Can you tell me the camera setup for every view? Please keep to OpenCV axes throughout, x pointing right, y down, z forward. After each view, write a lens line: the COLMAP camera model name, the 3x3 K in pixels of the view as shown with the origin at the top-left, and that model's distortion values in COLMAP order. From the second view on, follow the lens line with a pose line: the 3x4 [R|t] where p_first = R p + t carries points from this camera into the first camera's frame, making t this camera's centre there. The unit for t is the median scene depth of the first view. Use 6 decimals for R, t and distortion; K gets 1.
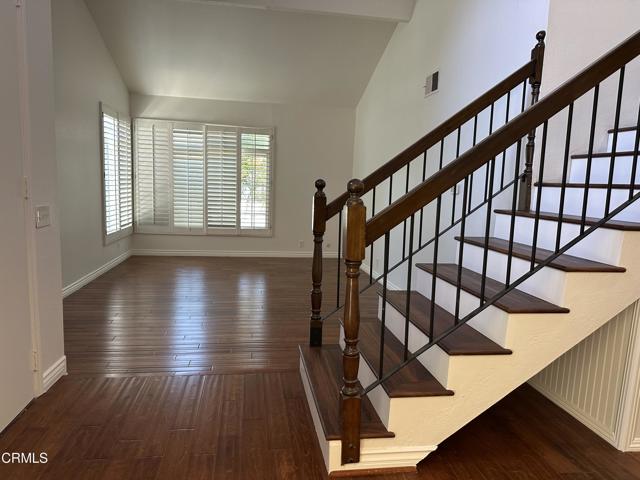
lens RADIAL K [[455.6, 0, 320.0], [0, 455.6, 240.0], [0, 0, 1]] dist [0.117364, -0.147673]
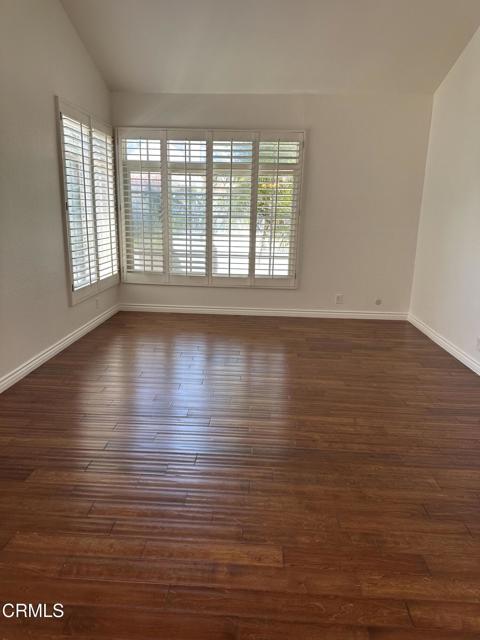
lens RADIAL K [[455.6, 0, 234.8], [0, 455.6, 317.4], [0, 0, 1]] dist [0.117364, -0.147673]
pose [[0.977171, 0.031259, -0.210141, -0.050809], [-0.010122, 0.994844, 0.100916, -0.037079], [0.212212, -0.096485, 0.972449, 0.285664]]
